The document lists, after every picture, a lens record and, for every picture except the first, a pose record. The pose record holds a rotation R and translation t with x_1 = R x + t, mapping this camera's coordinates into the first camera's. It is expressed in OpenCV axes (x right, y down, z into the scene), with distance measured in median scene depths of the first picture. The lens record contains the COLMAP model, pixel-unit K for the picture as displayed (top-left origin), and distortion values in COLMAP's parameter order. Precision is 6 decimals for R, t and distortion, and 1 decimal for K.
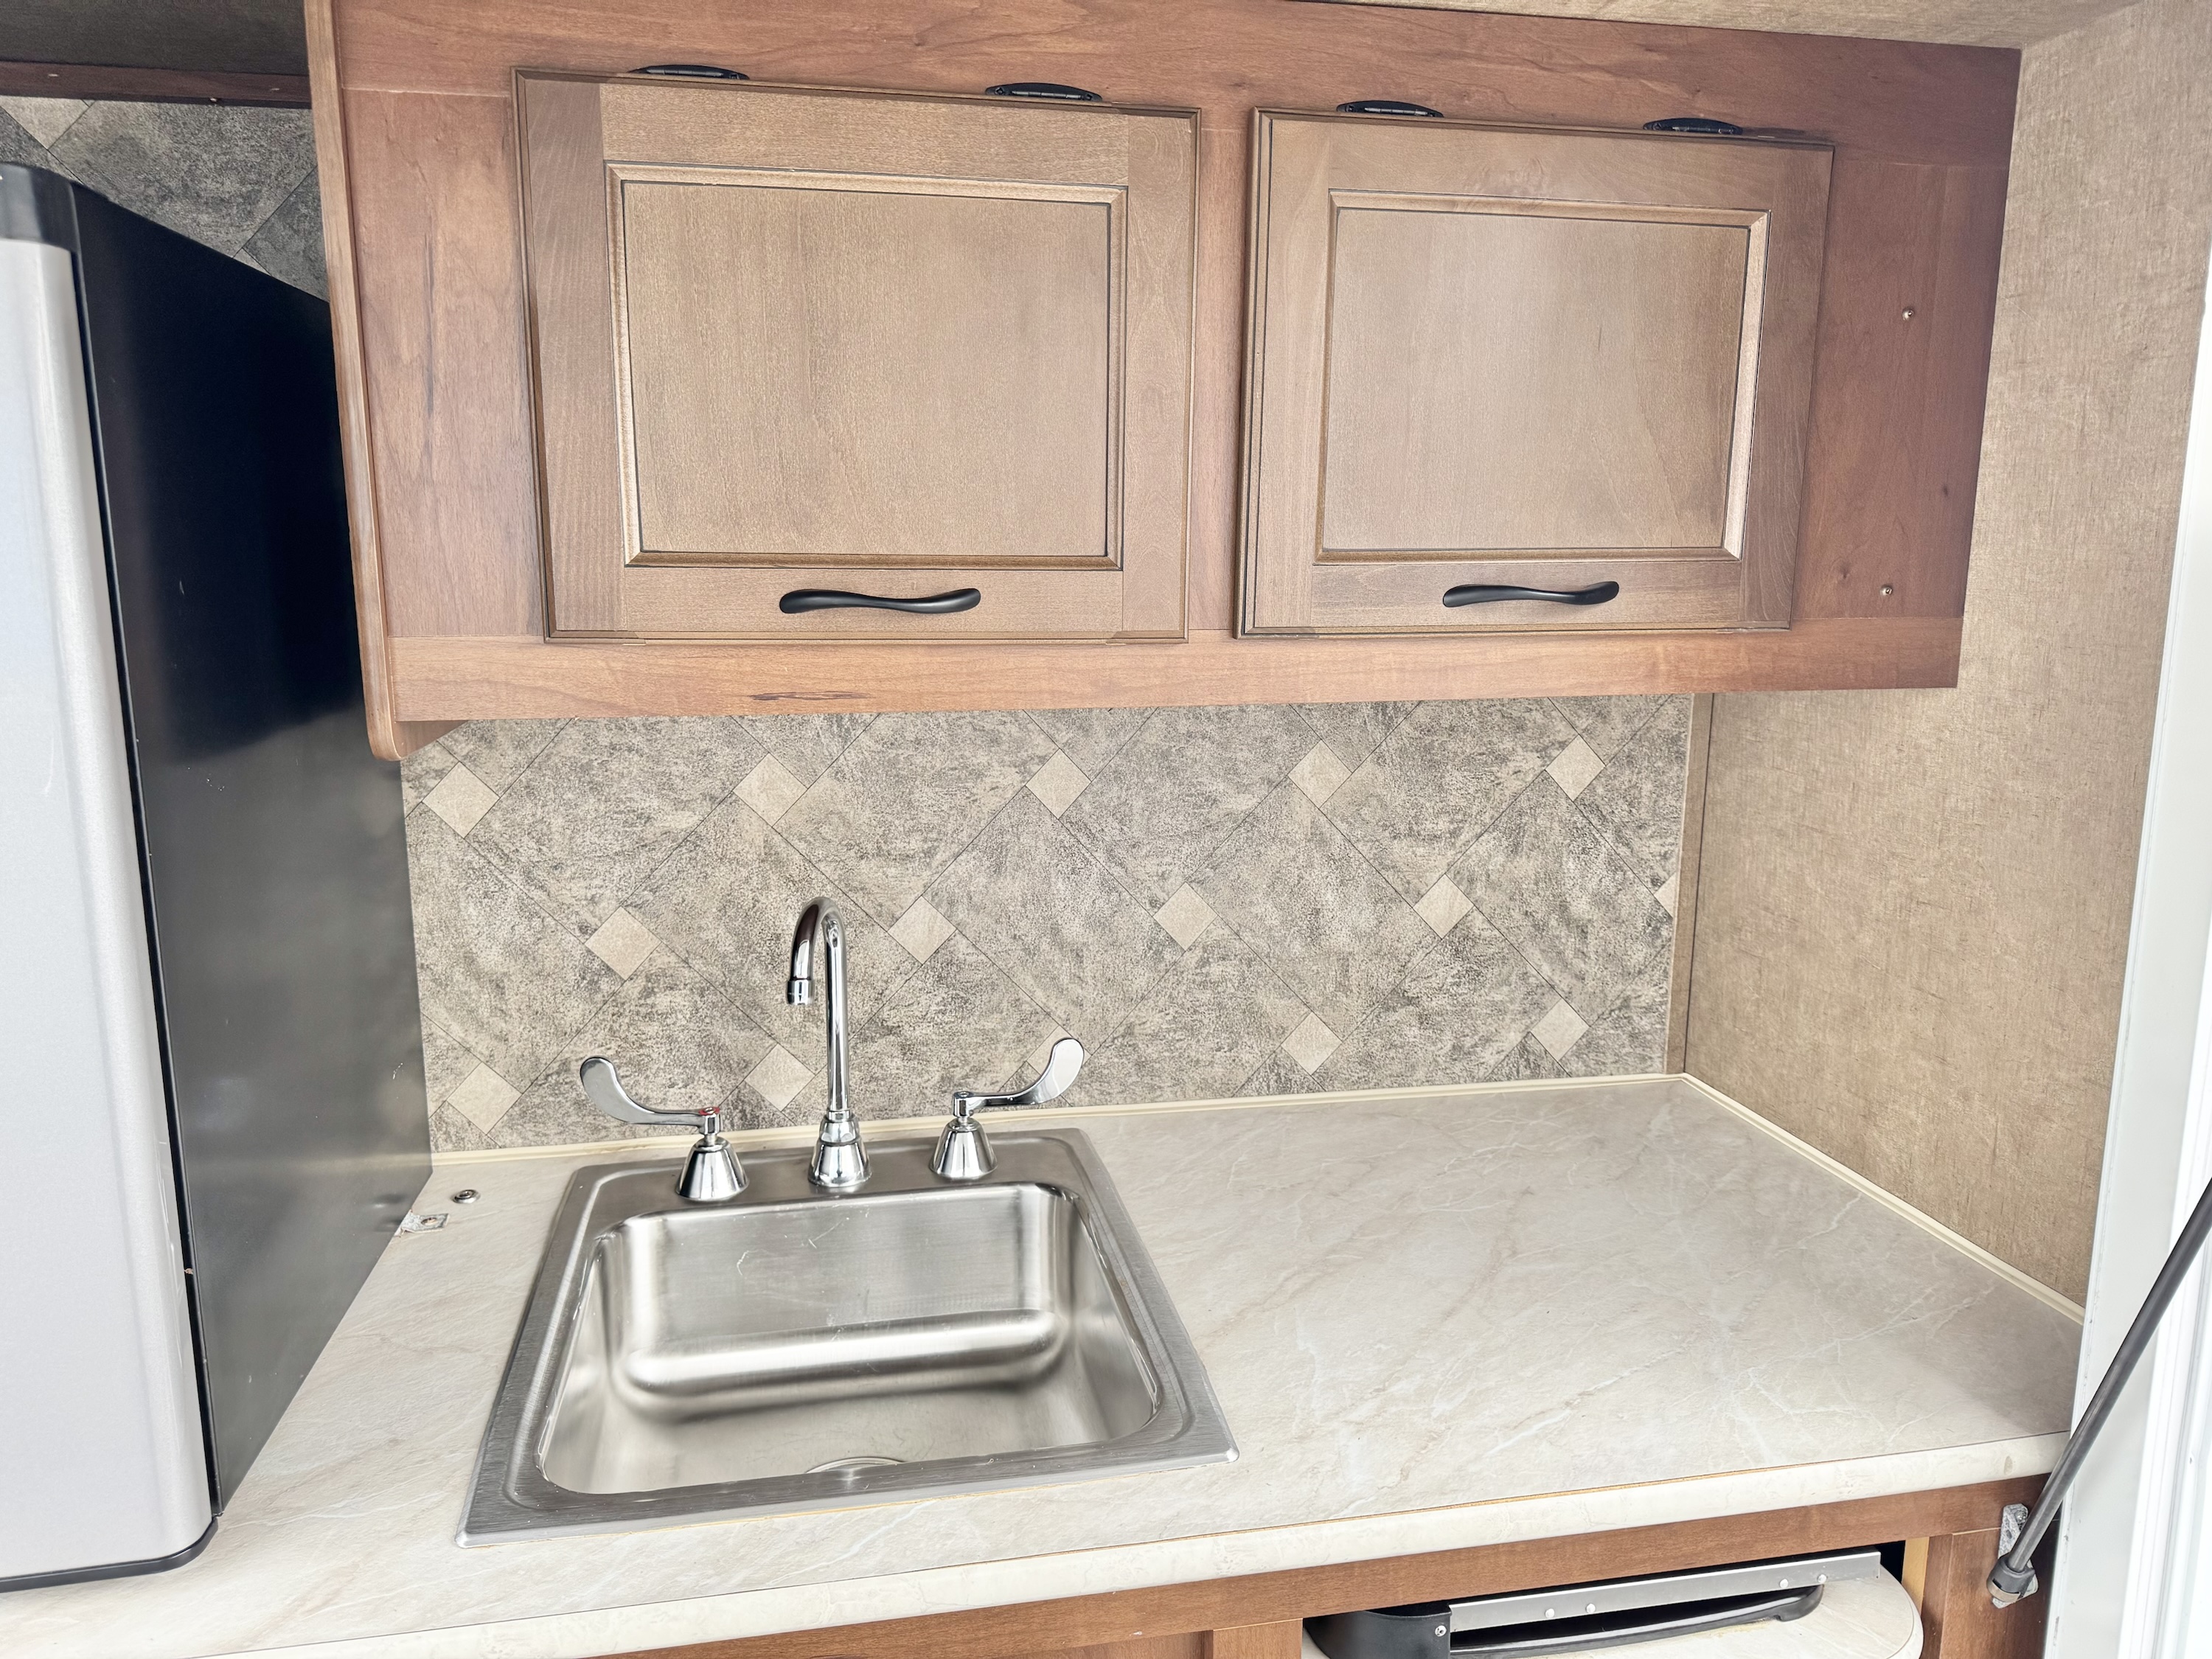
lens RADIAL K [[1568.7, 0, 1103.6], [0, 1568.7, 822.1], [0, 0, 1]] dist [0.132649, -0.195647]
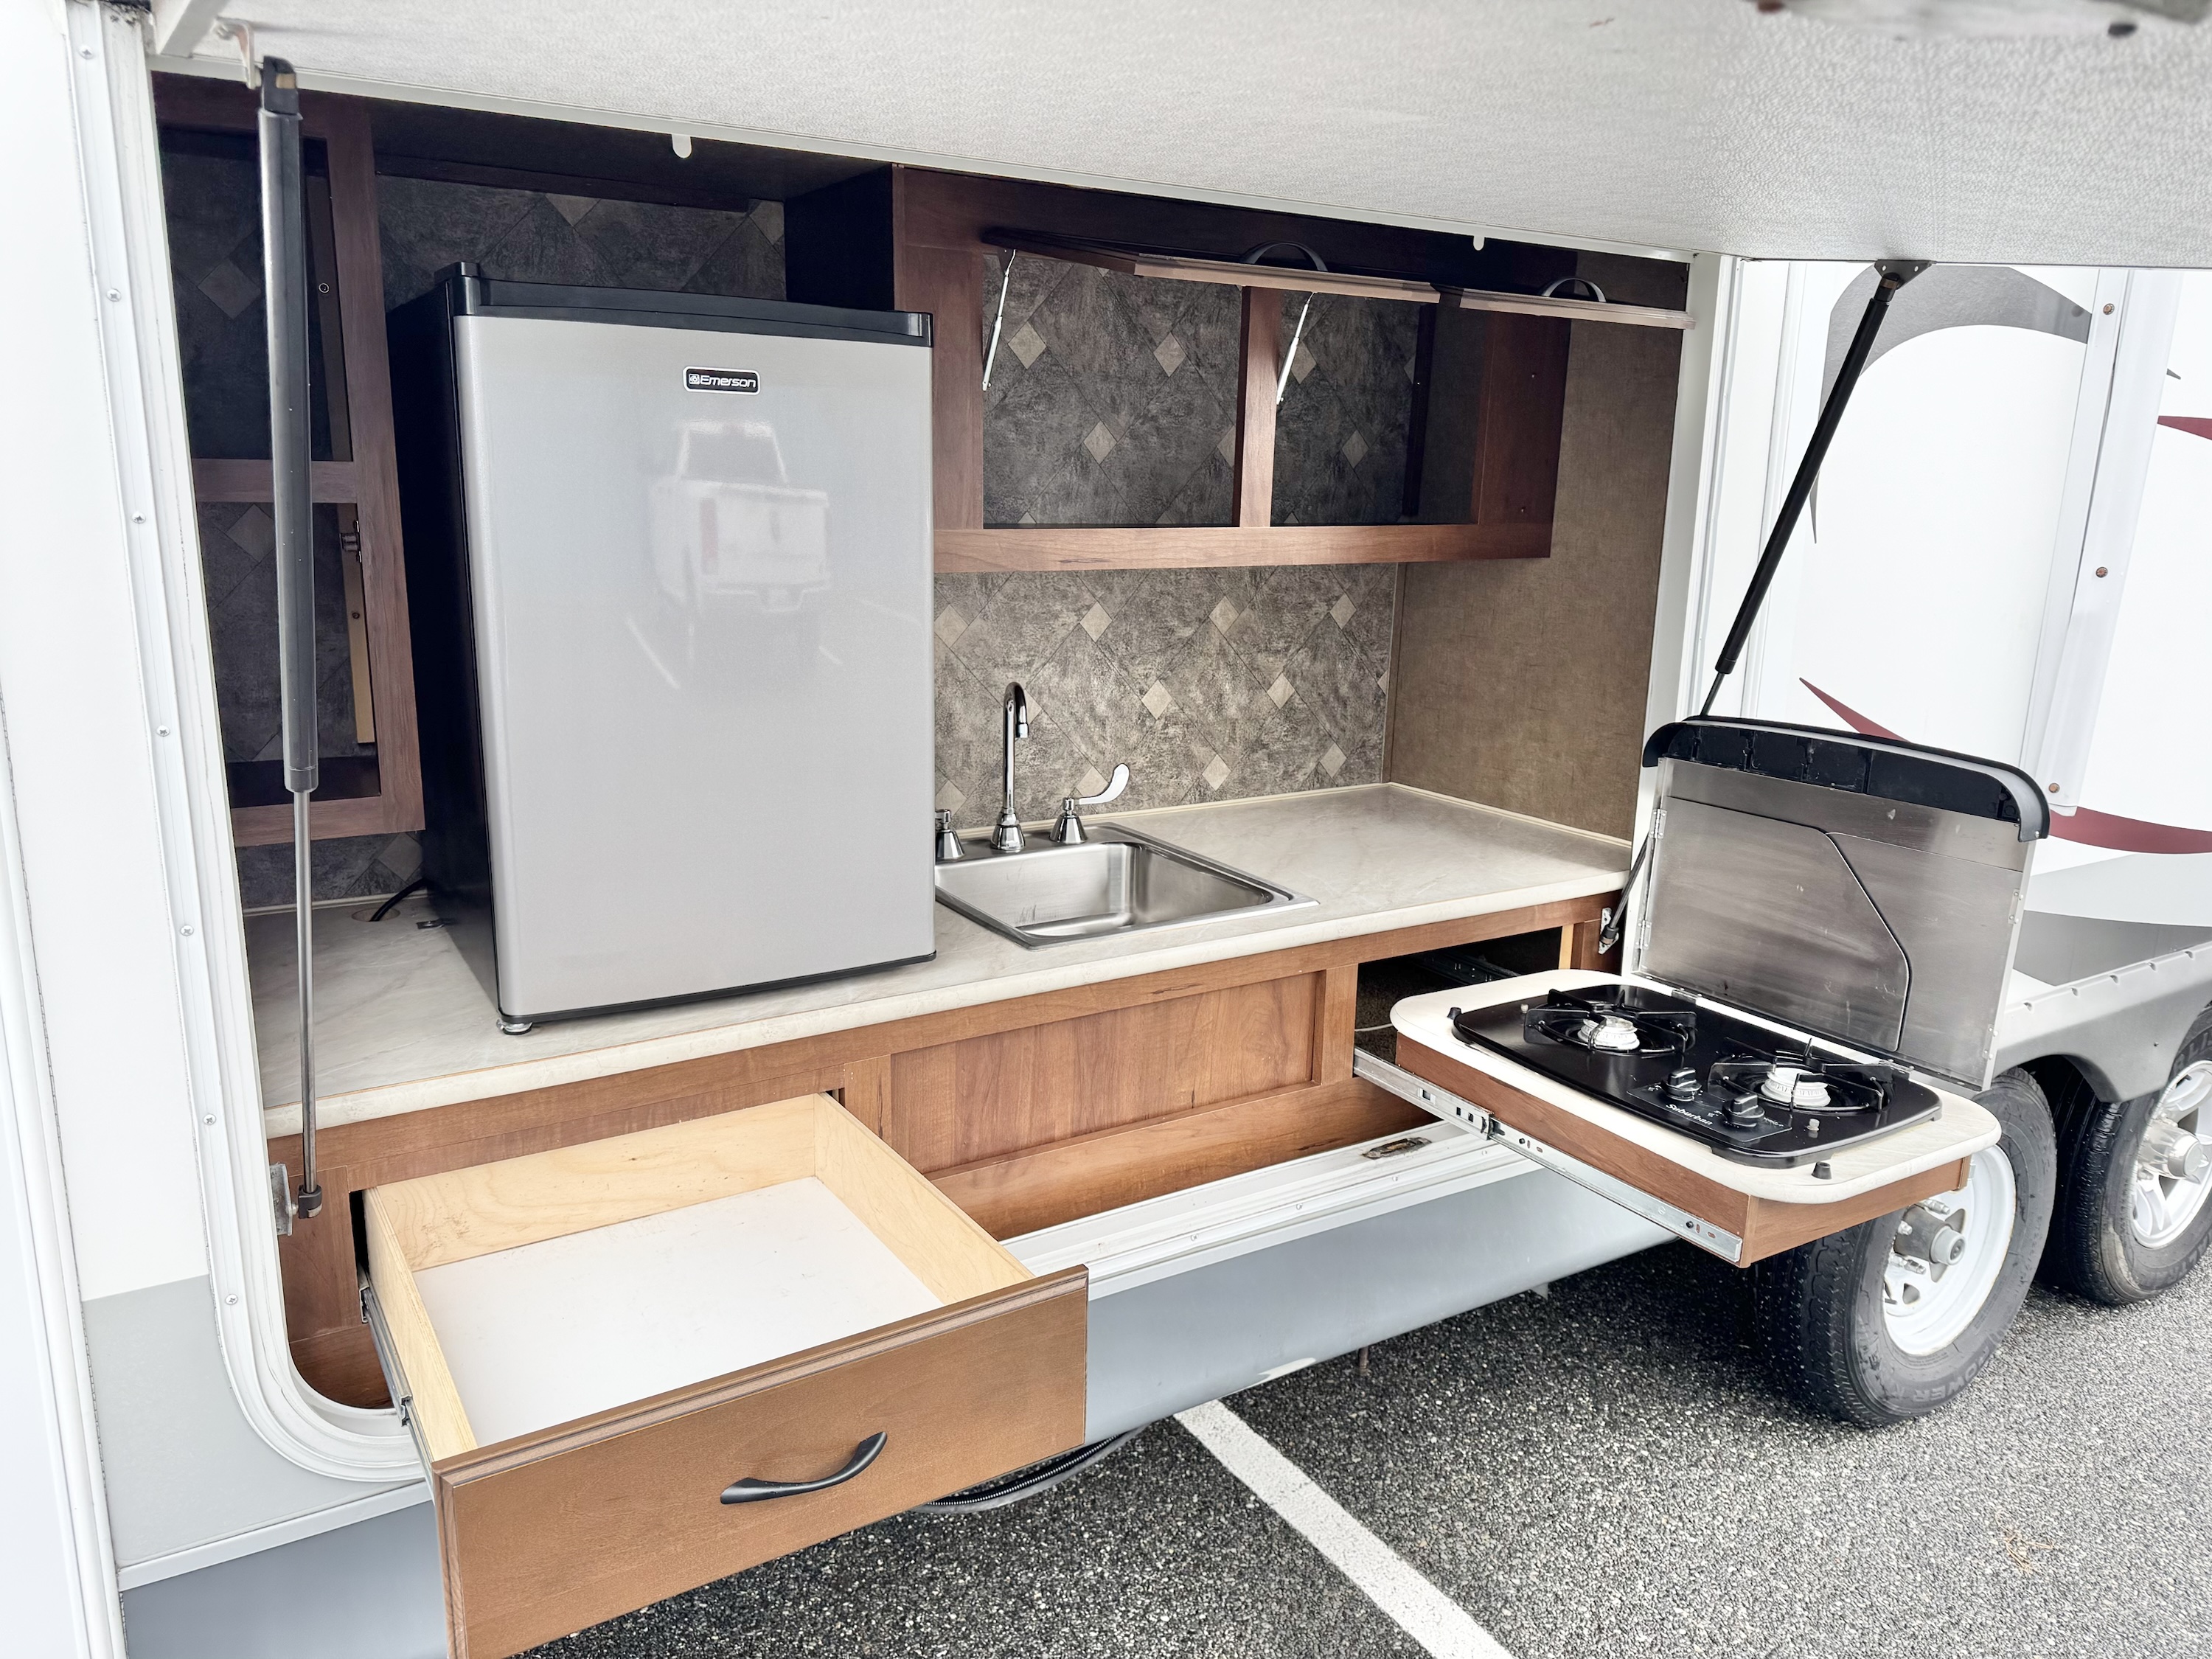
lens RADIAL K [[1546.5, 0, 1100.4], [0, 1546.5, 835.5], [0, 0, 1]] dist [0.113037, -0.183525]
pose [[0.934502, -0.065636, 0.349854, -0.652704], [0.045926, 0.996870, 0.064350, 0.103029], [-0.352983, -0.044068, 0.934592, -0.618119]]
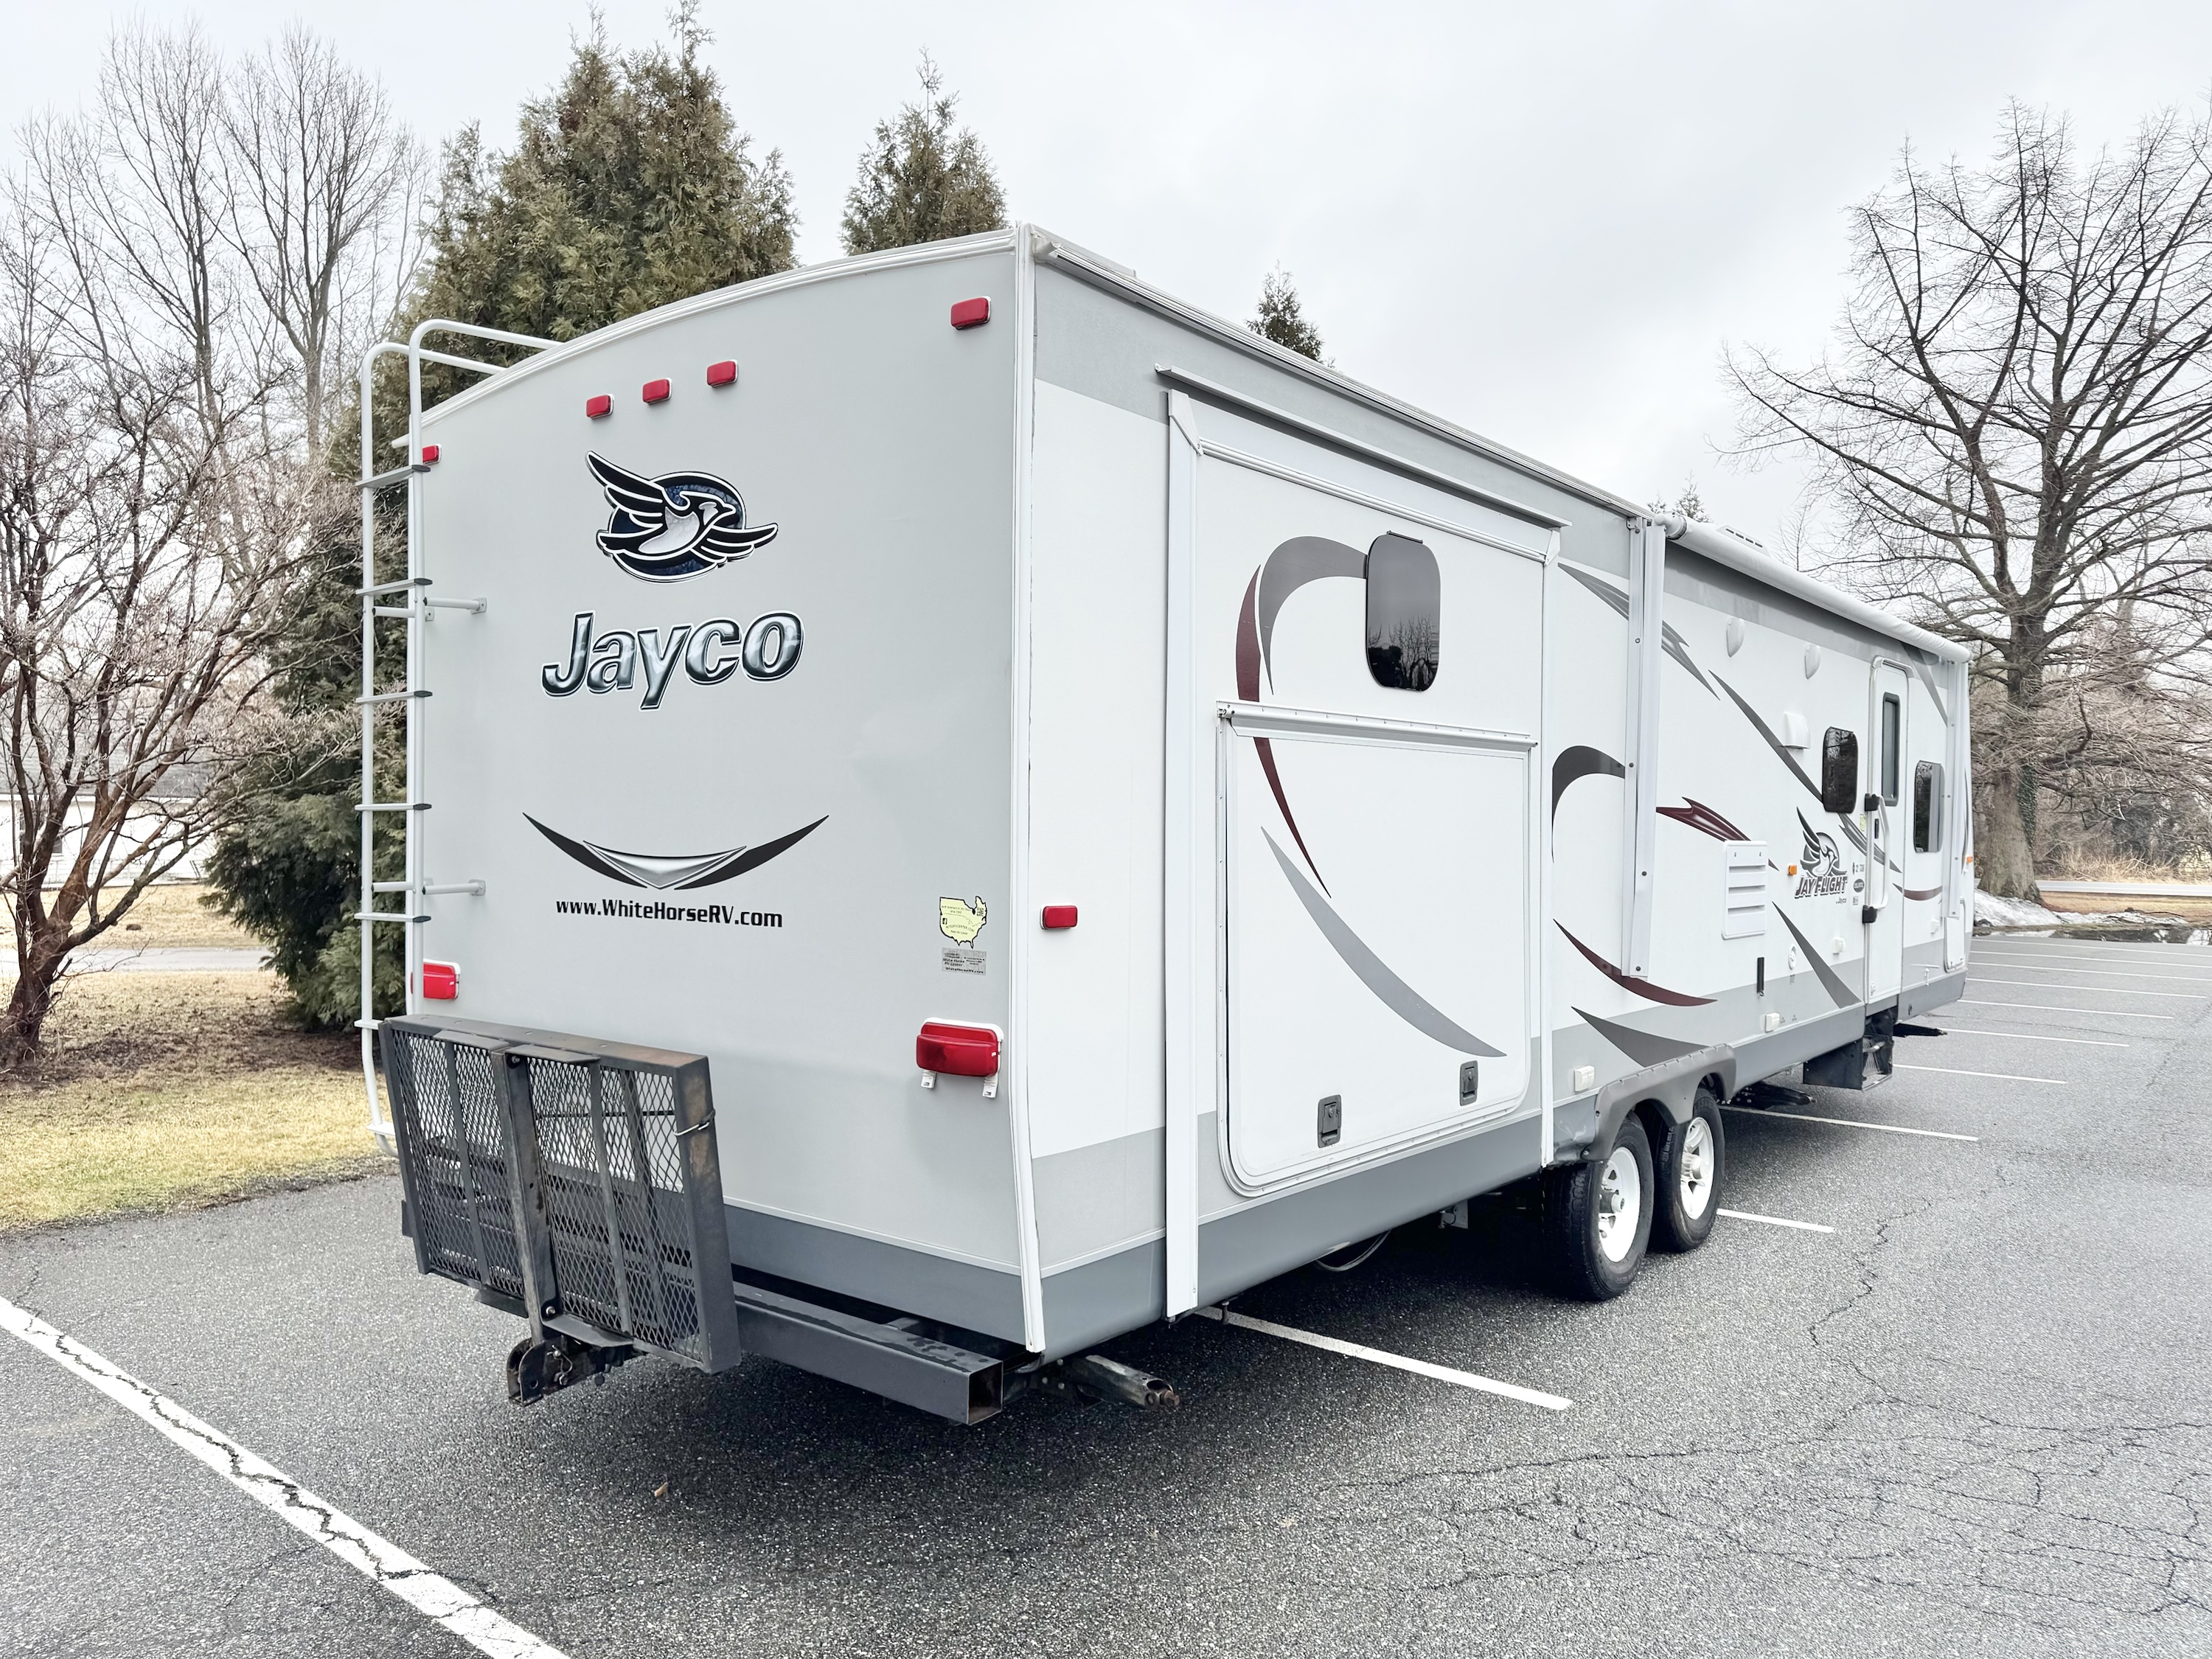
lens RADIAL K [[1546.5, 0, 1100.4], [0, 1546.5, 835.5], [0, 0, 1]] dist [0.113037, -0.183525]
pose [[0.766094, -0.001881, 0.642725, -2.067883], [0.107923, 0.986174, -0.125753, 0.193442], [-0.633602, 0.165703, 0.755705, -1.274681]]
